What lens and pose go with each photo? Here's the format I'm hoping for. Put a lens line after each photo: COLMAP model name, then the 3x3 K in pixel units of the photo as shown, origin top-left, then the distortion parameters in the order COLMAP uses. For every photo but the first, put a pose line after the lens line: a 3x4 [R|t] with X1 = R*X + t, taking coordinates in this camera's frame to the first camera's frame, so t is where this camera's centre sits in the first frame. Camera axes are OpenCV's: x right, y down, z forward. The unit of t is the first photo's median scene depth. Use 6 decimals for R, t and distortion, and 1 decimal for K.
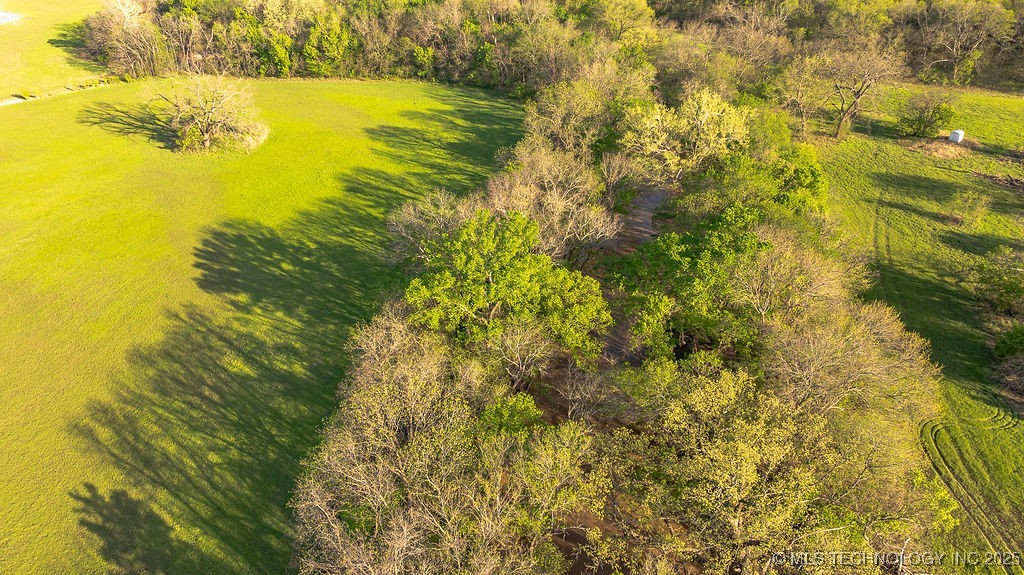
lens RADIAL K [[740.7, 0, 512.0], [0, 740.7, 287.5], [0, 0, 1]] dist [-0.028007, 0.046340]
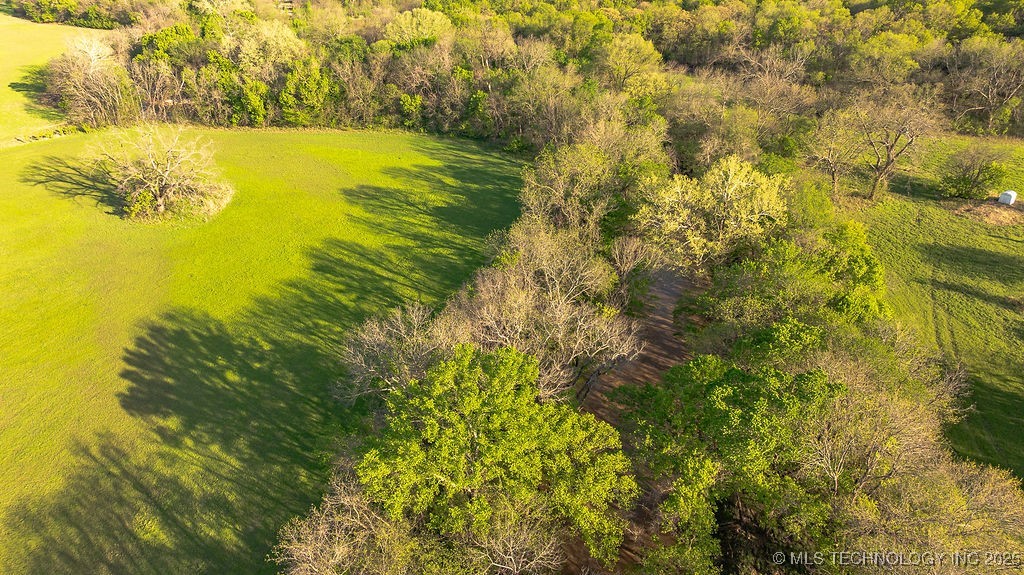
lens RADIAL K [[740.7, 0, 512.0], [0, 740.7, 287.5], [0, 0, 1]] dist [-0.028007, 0.046340]
pose [[0.999994, -0.001634, 0.003188, 0.003501], [0.001753, 0.999293, -0.037567, -0.078732], [-0.003124, 0.037572, 0.999289, 0.142258]]
